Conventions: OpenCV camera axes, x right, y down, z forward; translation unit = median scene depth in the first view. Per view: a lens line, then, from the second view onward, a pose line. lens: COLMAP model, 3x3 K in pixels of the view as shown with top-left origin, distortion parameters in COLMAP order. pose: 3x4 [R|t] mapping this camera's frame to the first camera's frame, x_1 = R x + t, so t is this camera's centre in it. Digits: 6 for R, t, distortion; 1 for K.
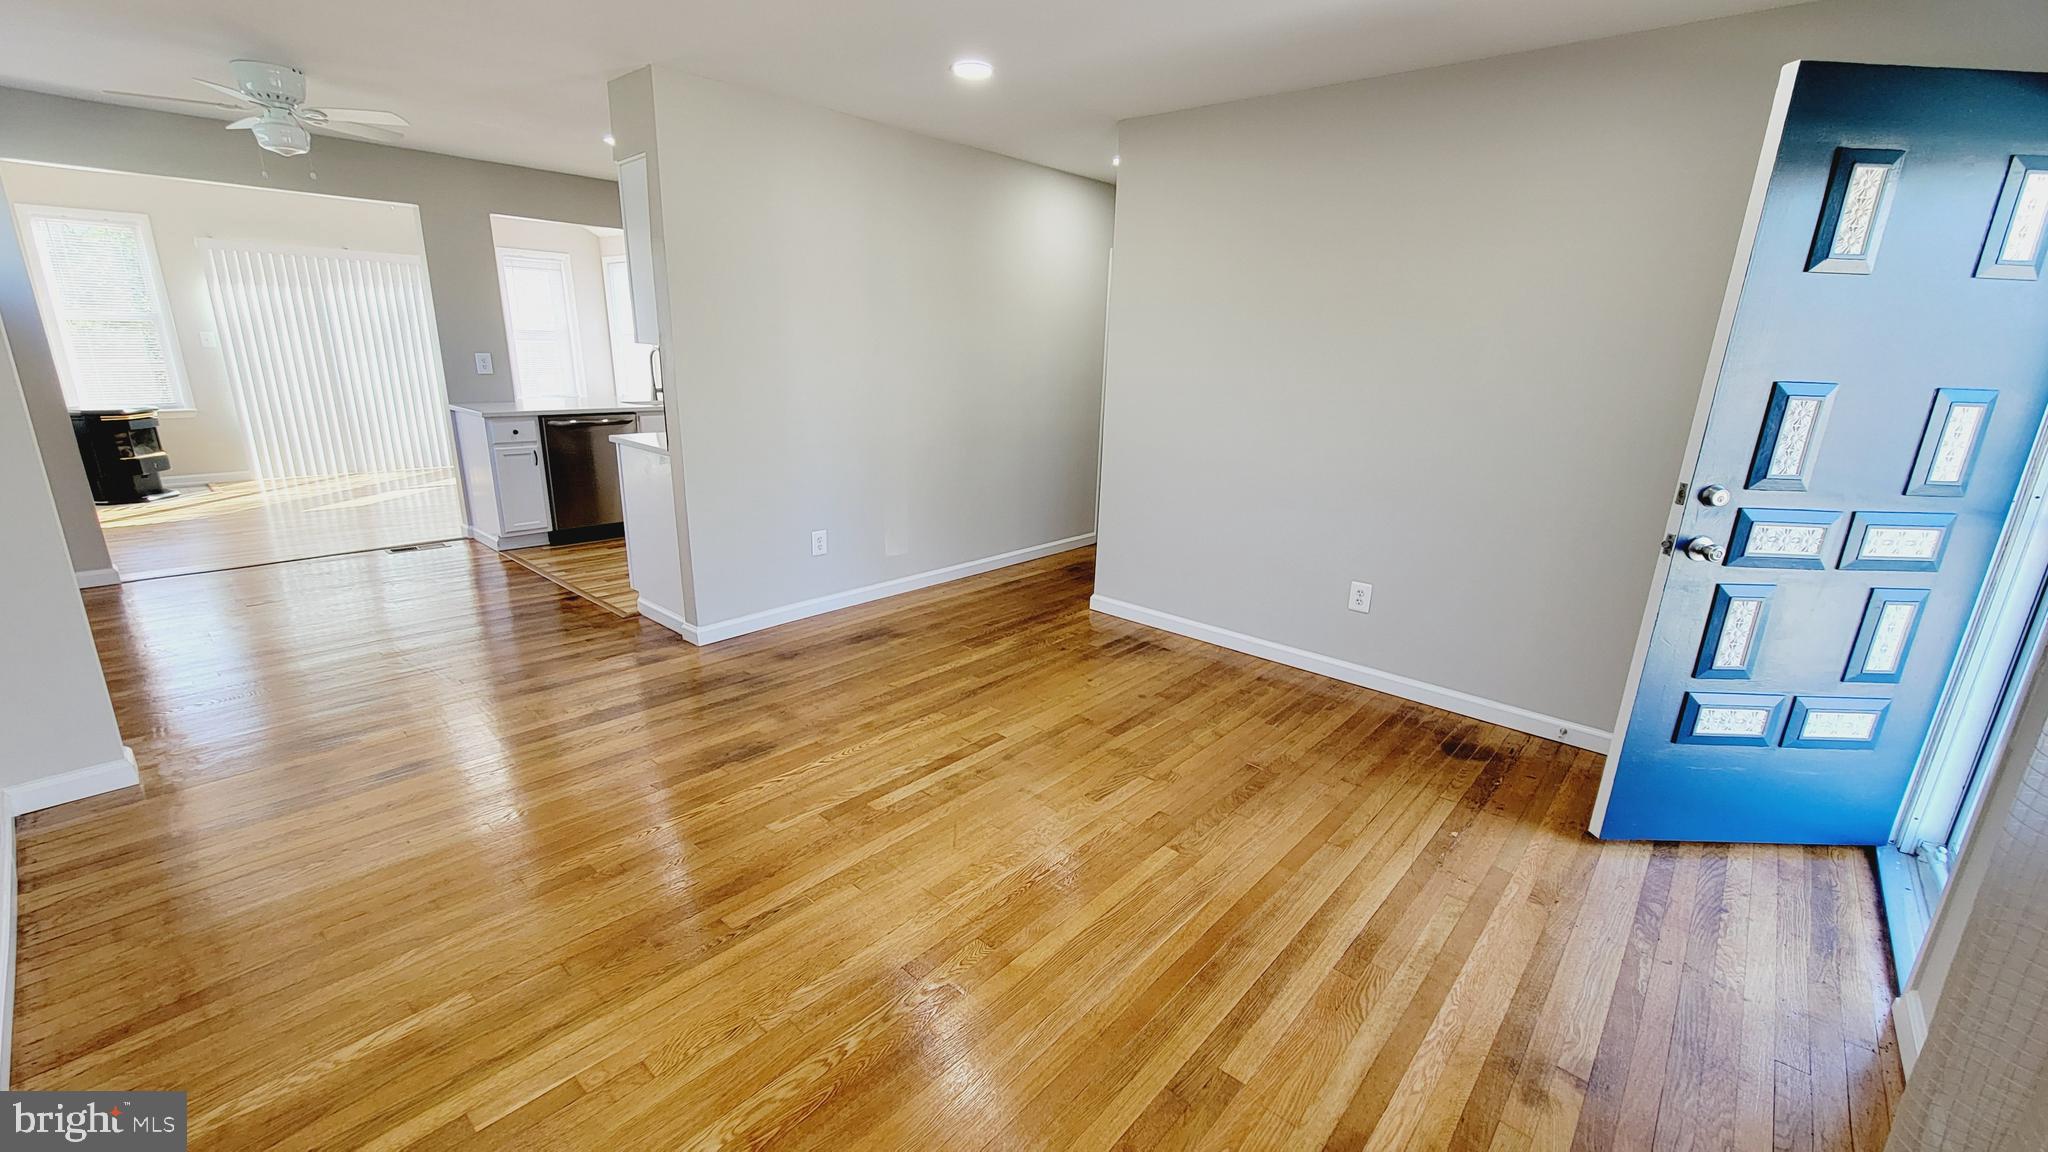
lens RADIAL K [[830.5, 0, 1029.5], [0, 830.5, 583.3], [0, 0, 1]] dist [0.000427, 0.000031]
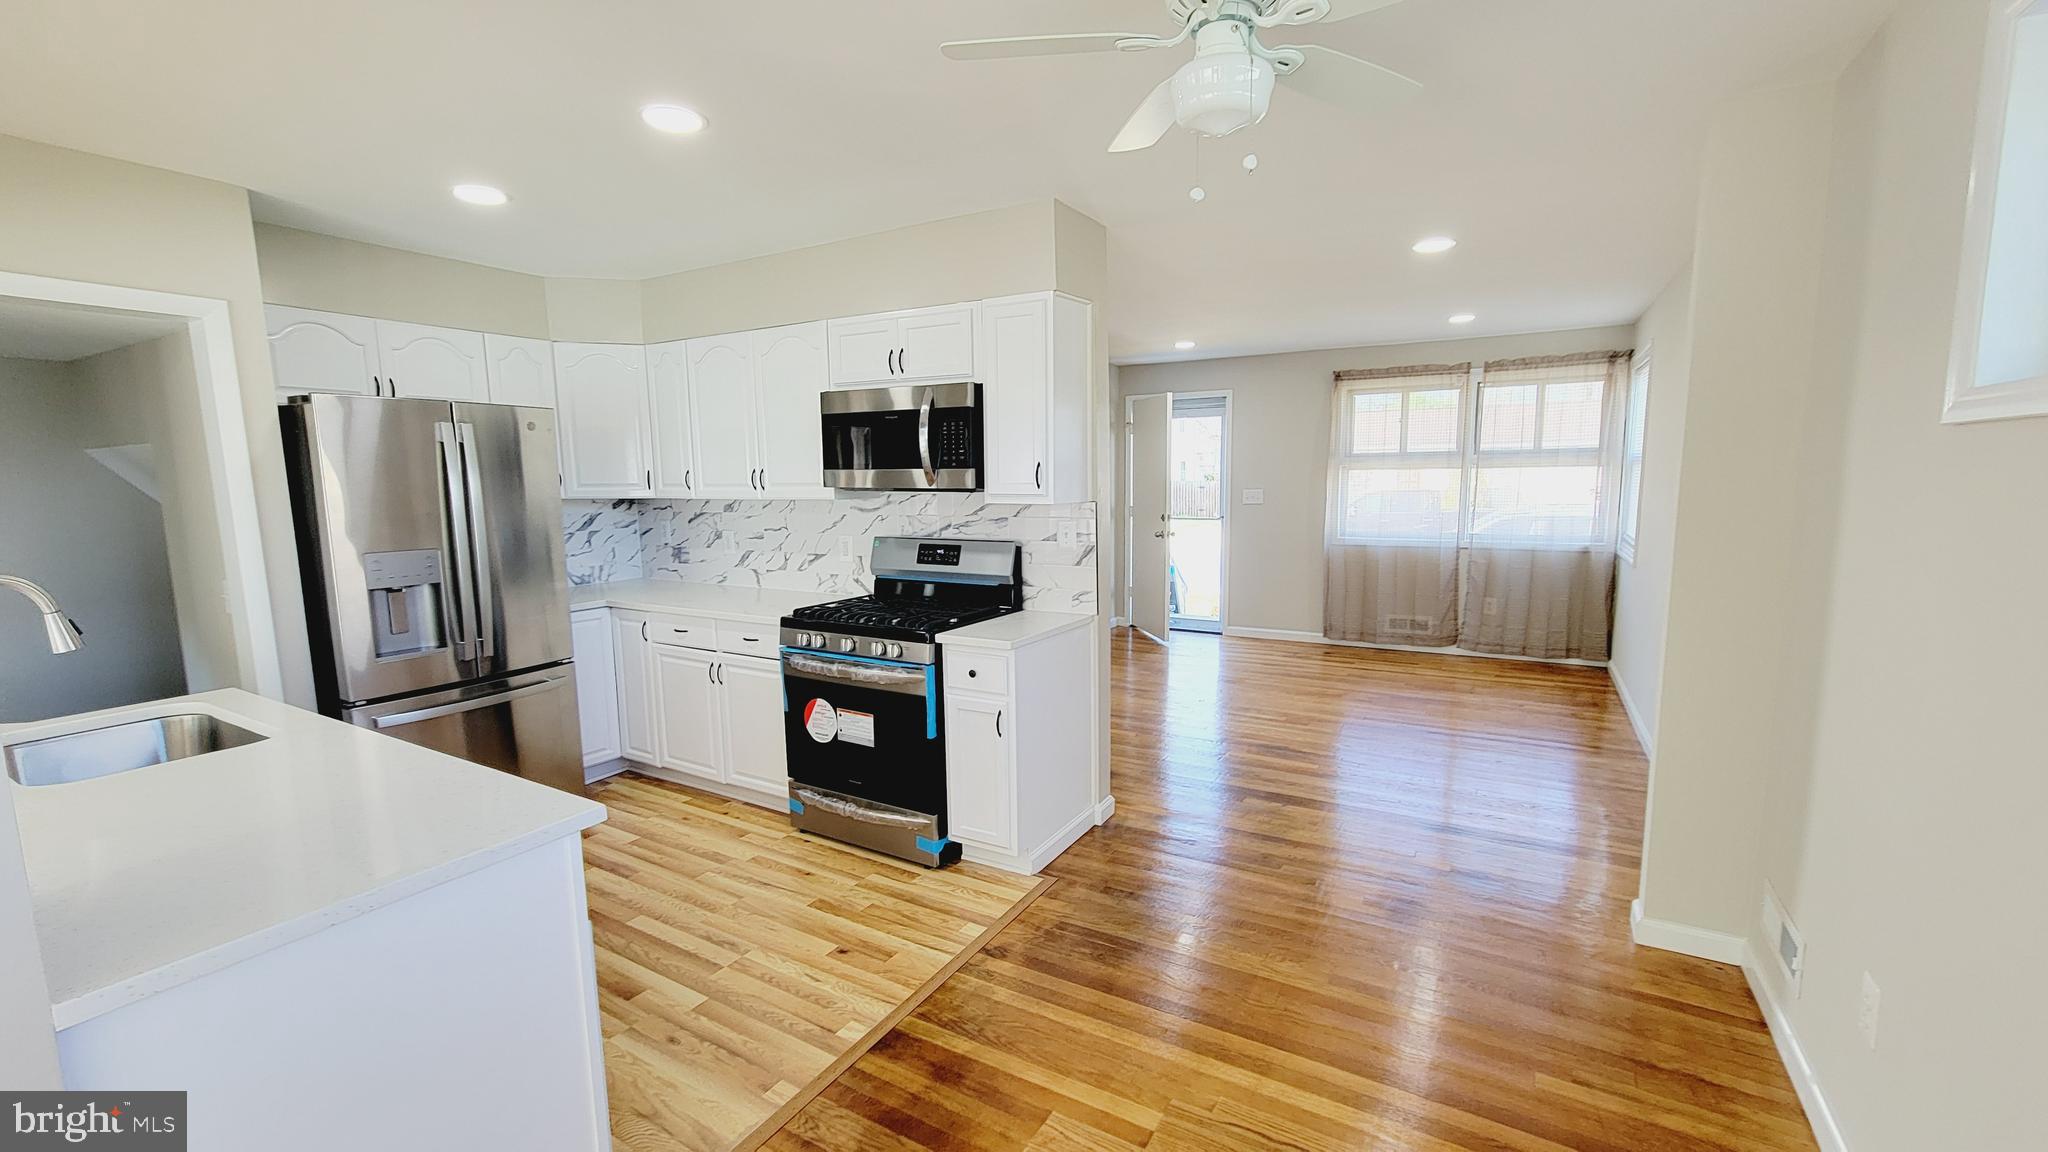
lens RADIAL K [[830.5, 0, 1029.5], [0, 830.5, 583.3], [0, 0, 1]] dist [0.000427, 0.000031]
pose [[-0.189432, -0.155391, 0.969520, -1.476815], [0.280184, 0.937791, 0.205050, -0.450206], [-0.941070, 0.310487, -0.134110, 1.353481]]
